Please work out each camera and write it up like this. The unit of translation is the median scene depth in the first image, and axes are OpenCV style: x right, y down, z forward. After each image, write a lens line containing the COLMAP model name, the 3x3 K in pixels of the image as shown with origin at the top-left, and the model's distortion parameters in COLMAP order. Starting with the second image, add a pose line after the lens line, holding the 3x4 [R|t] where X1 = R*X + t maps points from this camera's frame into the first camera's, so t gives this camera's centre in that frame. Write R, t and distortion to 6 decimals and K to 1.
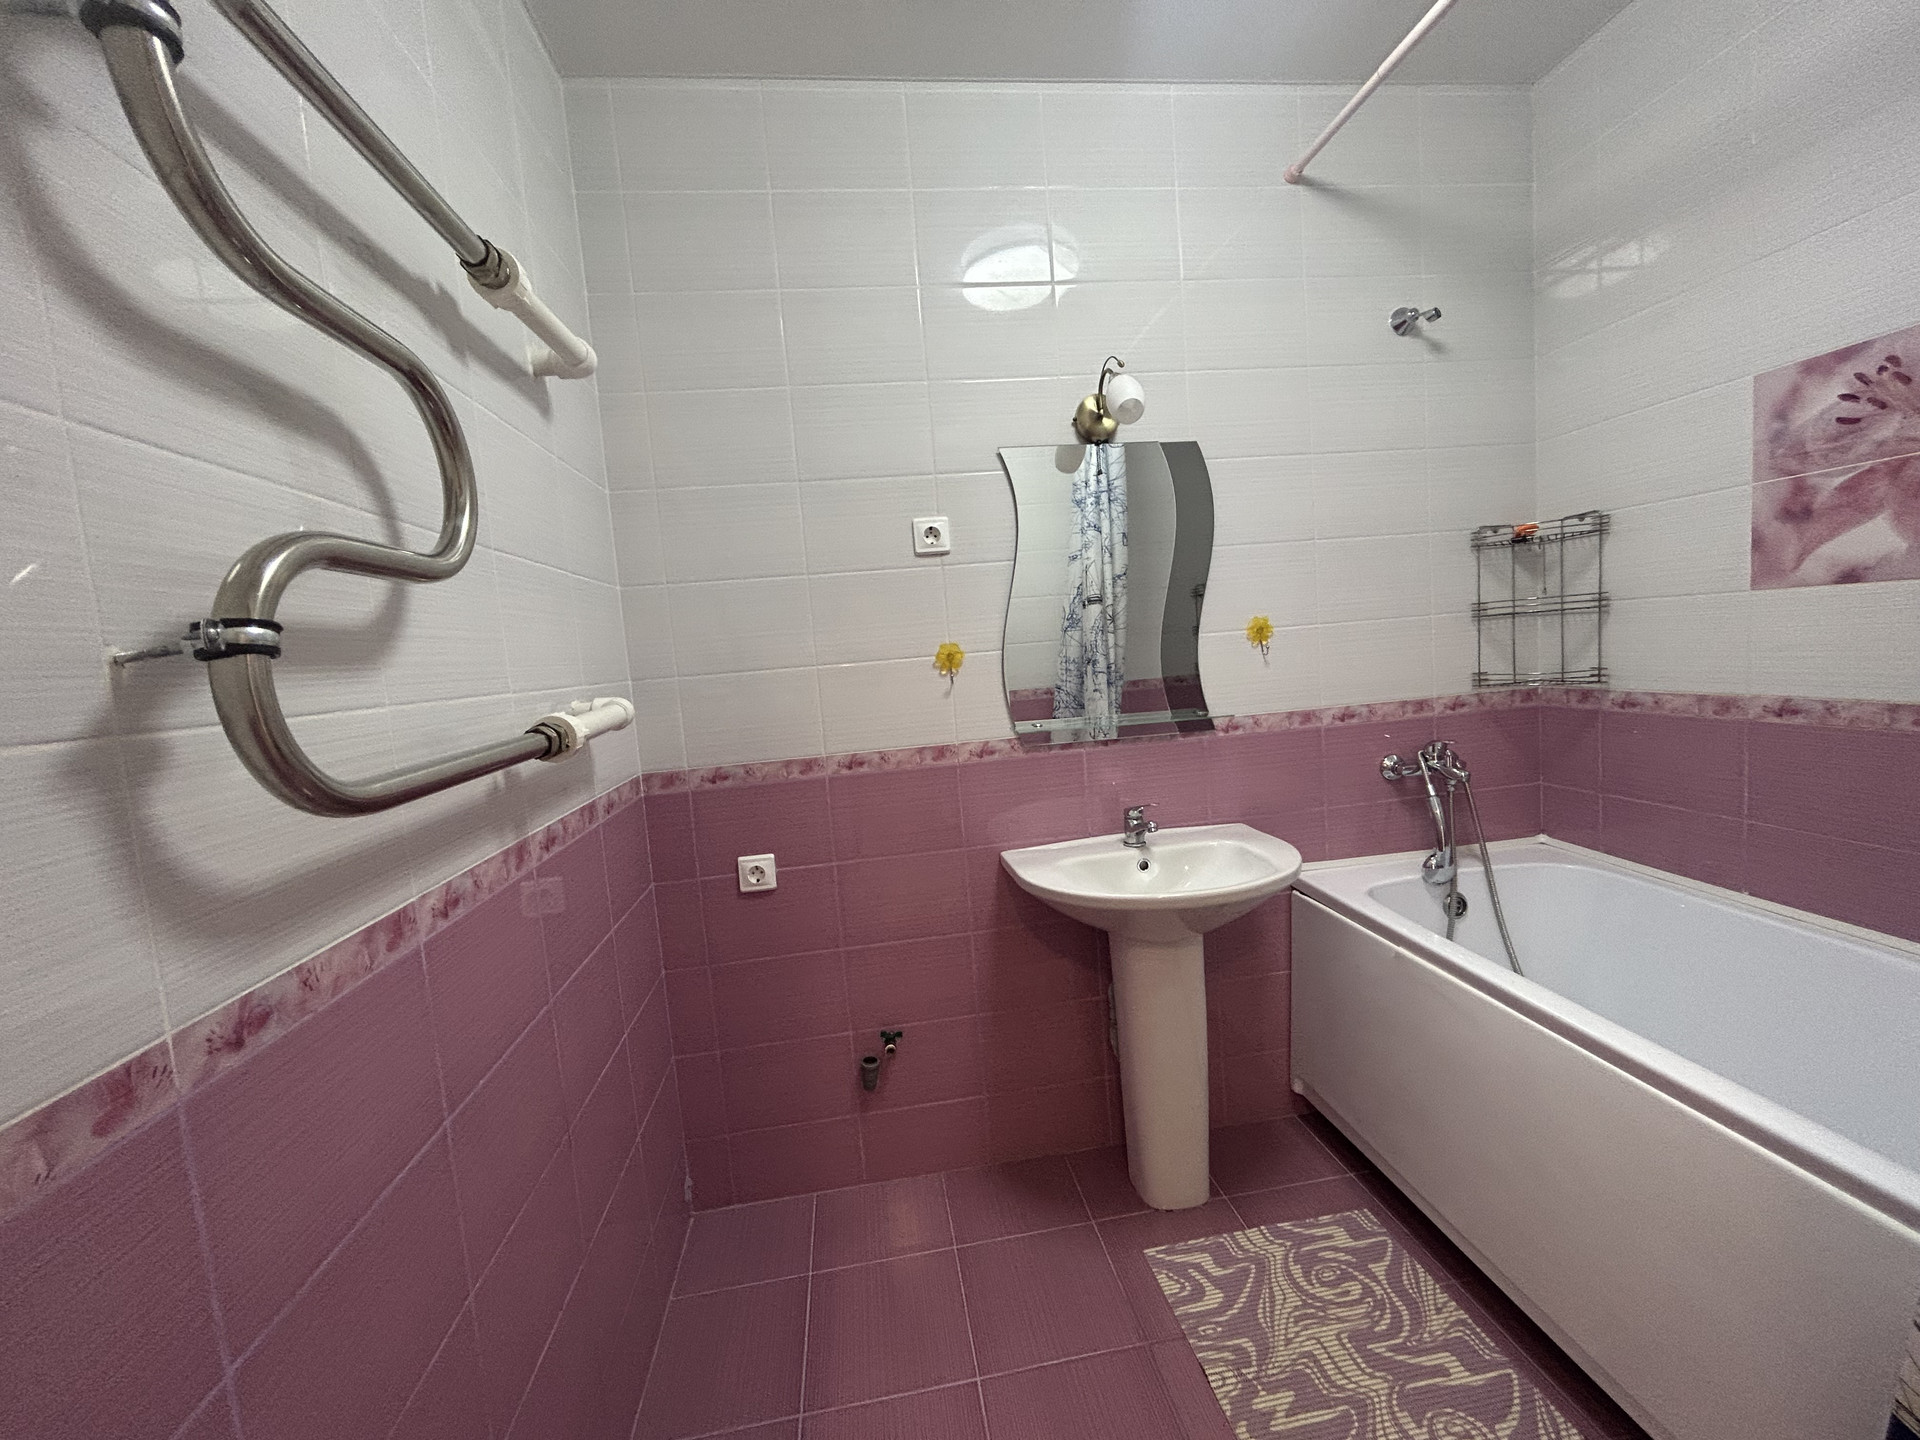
lens RADIAL K [[780.1, 0, 959.3], [0, 780.1, 717.4], [0, 0, 1]] dist [-0.002141, -0.000453]
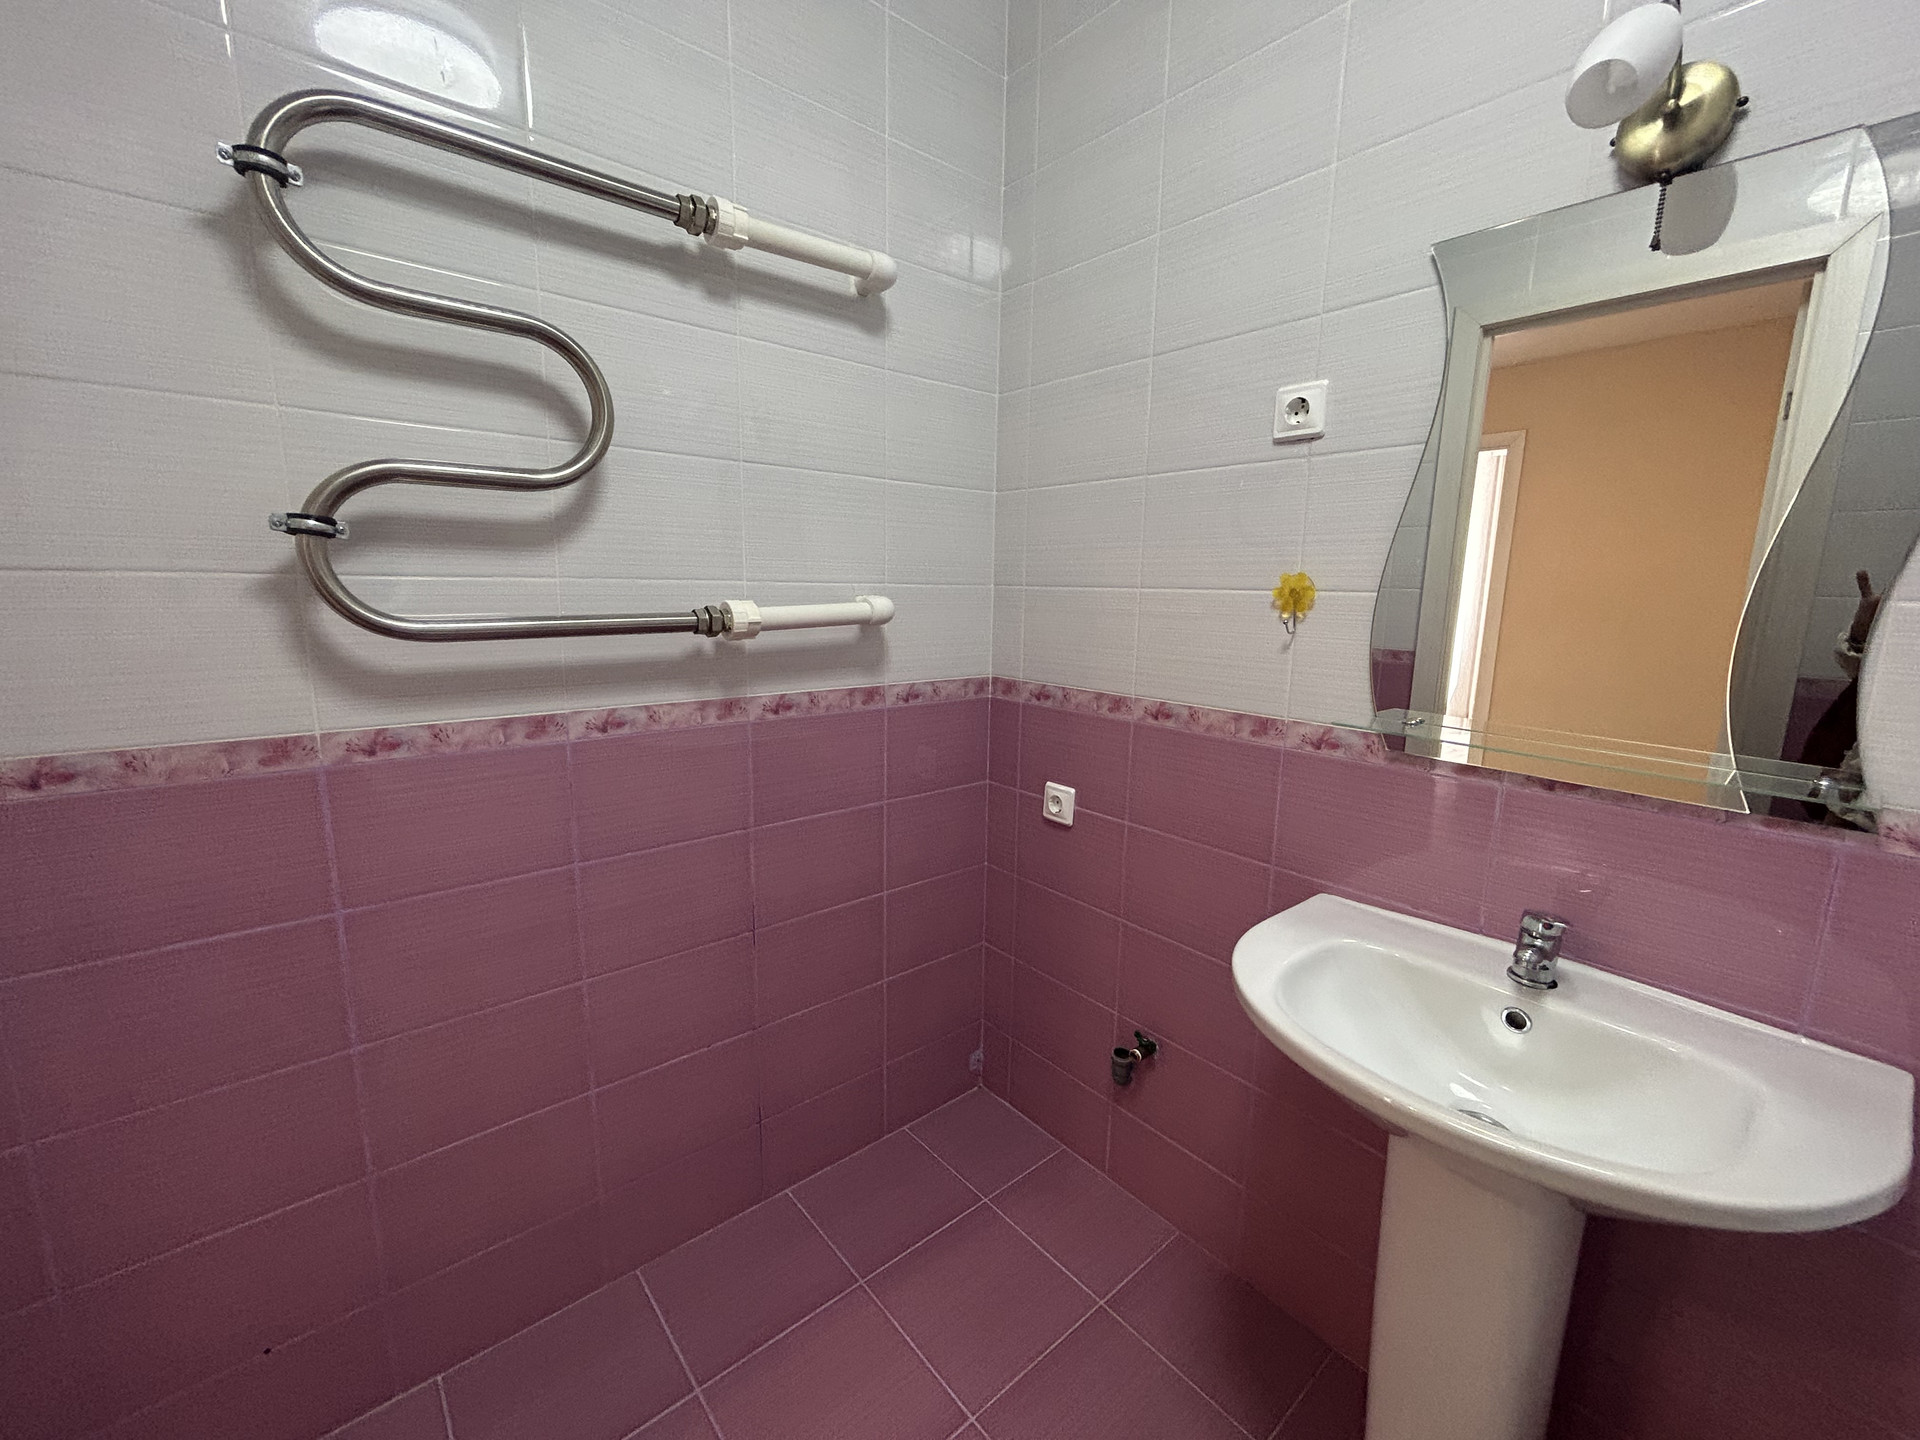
lens RADIAL K [[780.1, 0, 959.3], [0, 780.1, 717.4], [0, 0, 1]] dist [-0.002141, -0.000453]
pose [[0.526999, 0.230514, -0.818007, 0.423346], [-0.133520, 0.973017, 0.188176, -0.062497], [0.839312, 0.010052, 0.543557, 0.386992]]
